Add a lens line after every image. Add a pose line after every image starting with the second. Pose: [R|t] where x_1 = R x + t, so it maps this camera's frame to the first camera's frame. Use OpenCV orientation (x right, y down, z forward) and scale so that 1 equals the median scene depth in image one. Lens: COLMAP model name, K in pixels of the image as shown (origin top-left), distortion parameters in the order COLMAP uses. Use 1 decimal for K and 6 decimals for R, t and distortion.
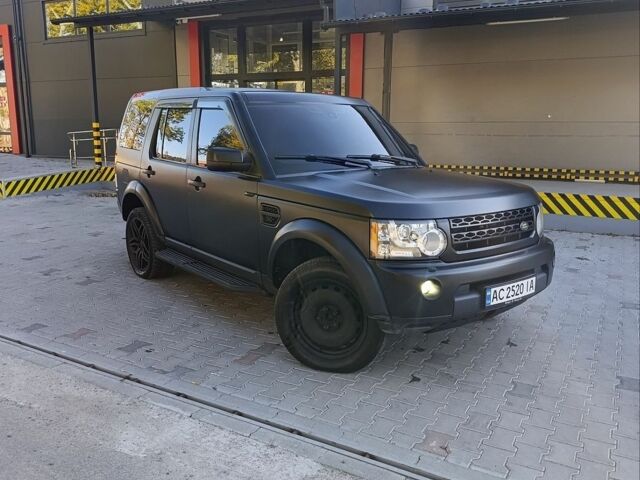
lens RADIAL K [[550.0, 0, 324.4], [0, 550.0, 238.3], [0, 0, 1]] dist [0.037922, -0.009709]
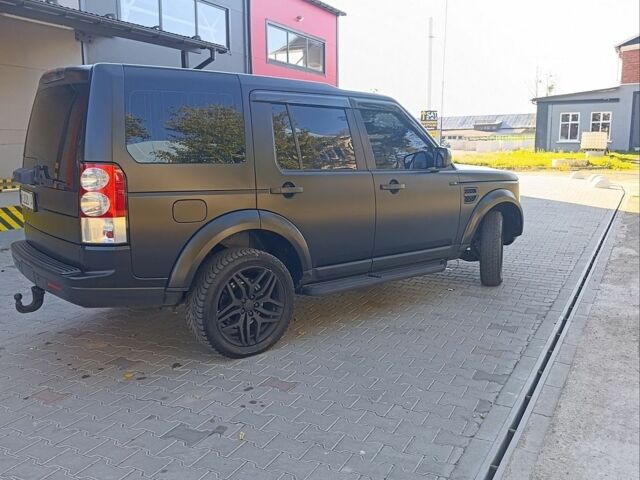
lens RADIAL K [[550.0, 0, 324.4], [0, 550.0, 238.3], [0, 0, 1]] dist [0.037922, -0.009709]
pose [[-0.011401, -0.169395, 0.985482, -1.393491], [0.192777, 0.966685, 0.168394, -0.227886], [-0.981176, 0.191898, 0.021635, 1.300336]]
